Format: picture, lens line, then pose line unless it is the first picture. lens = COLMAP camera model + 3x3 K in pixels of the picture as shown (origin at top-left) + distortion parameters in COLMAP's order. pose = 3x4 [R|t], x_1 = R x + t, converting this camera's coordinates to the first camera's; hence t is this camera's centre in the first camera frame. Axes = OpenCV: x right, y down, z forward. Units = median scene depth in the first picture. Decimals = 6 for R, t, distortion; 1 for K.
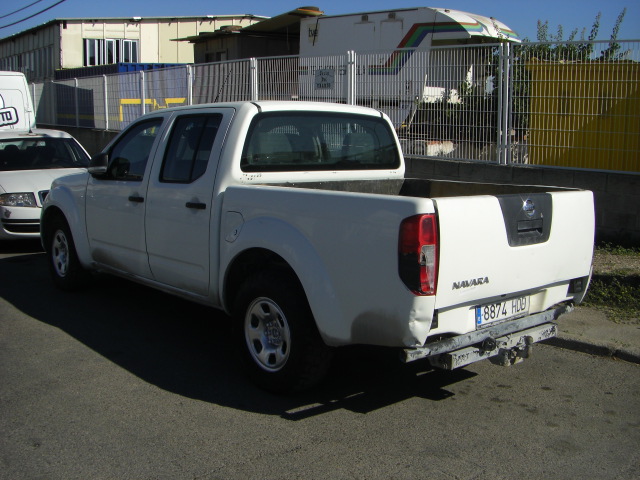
lens RADIAL K [[730.0, 0, 320.0], [0, 730.0, 240.0], [0, 0, 1]] dist [-0.238940, 0.268667]
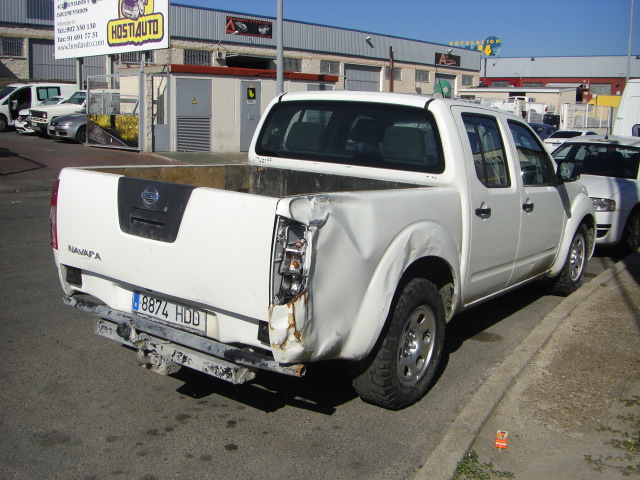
lens RADIAL K [[730.0, 0, 320.0], [0, 730.0, 240.0], [0, 0, 1]] dist [-0.238940, 0.268667]
pose [[0.238376, 0.158234, -0.958195, 1.058095], [-0.188105, 0.975476, 0.114292, -0.117532], [0.952782, 0.152997, 0.262295, 0.860205]]
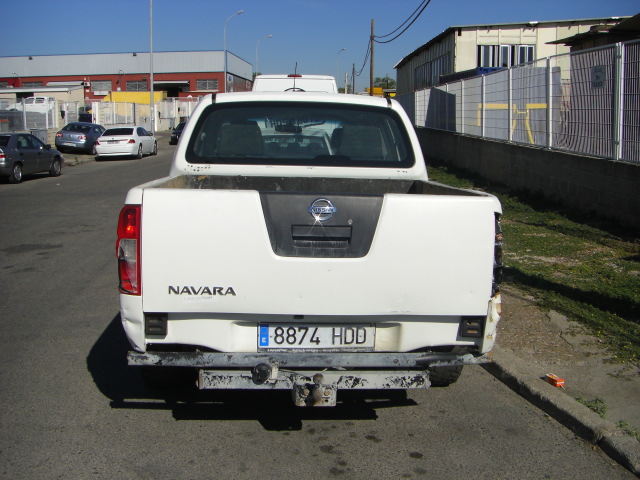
lens RADIAL K [[730.0, 0, 320.0], [0, 730.0, 240.0], [0, 0, 1]] dist [-0.238940, 0.268667]
pose [[0.803848, 0.085313, -0.588685, 0.670203], [-0.092928, 0.995521, 0.017379, -0.022977], [0.587531, 0.040736, 0.808176, 0.317617]]
